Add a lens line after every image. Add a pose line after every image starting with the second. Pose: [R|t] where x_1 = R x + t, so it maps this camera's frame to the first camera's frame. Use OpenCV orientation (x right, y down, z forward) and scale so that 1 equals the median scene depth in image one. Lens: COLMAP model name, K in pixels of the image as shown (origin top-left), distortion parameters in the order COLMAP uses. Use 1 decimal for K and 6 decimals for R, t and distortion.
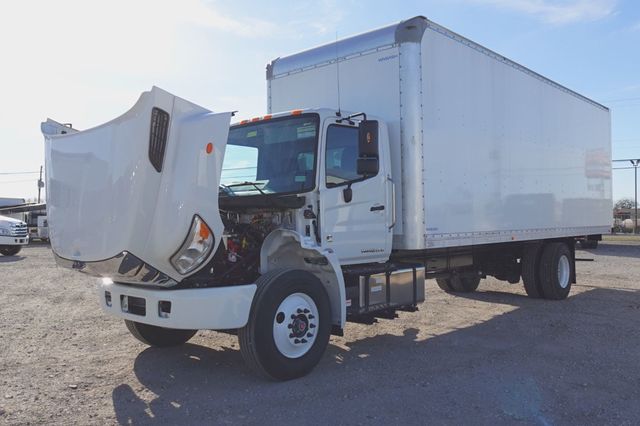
lens RADIAL K [[559.9, 0, 323.8], [0, 559.9, 211.2], [0, 0, 1]] dist [-0.008088, 0.002580]
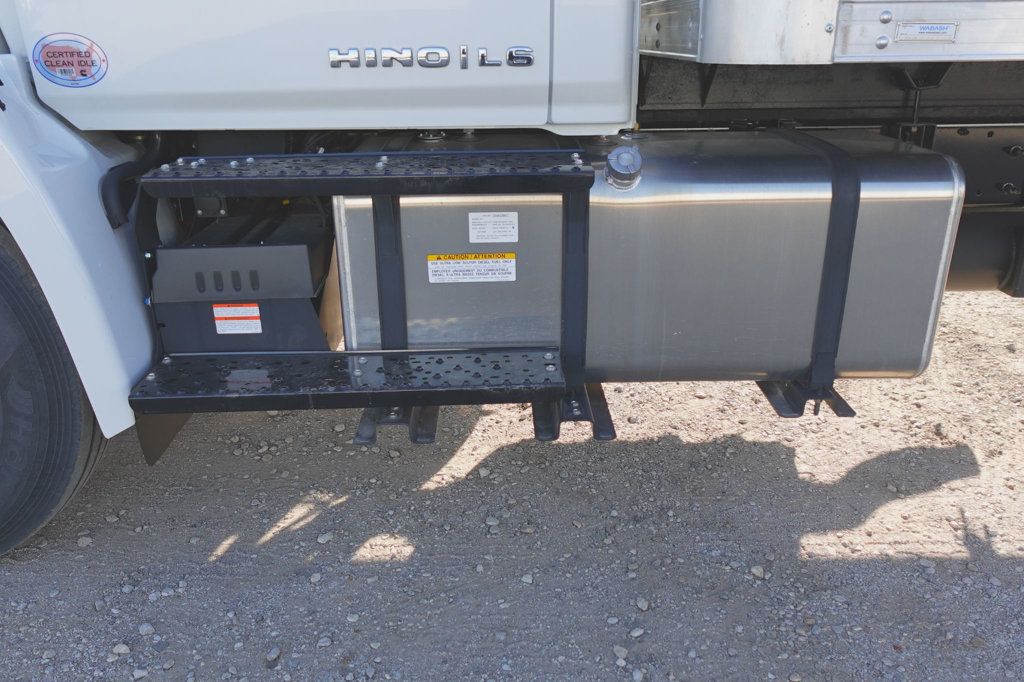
lens RADIAL K [[804.4, 0, 501.5], [0, 804.4, 333.3], [0, 0, 1]] dist [-0.015206, 0.026783]
pose [[0.681162, 0.253660, -0.686786, 0.283211], [0.015411, 0.932887, 0.359840, 0.057196], [0.731971, -0.255693, 0.631538, 0.796421]]
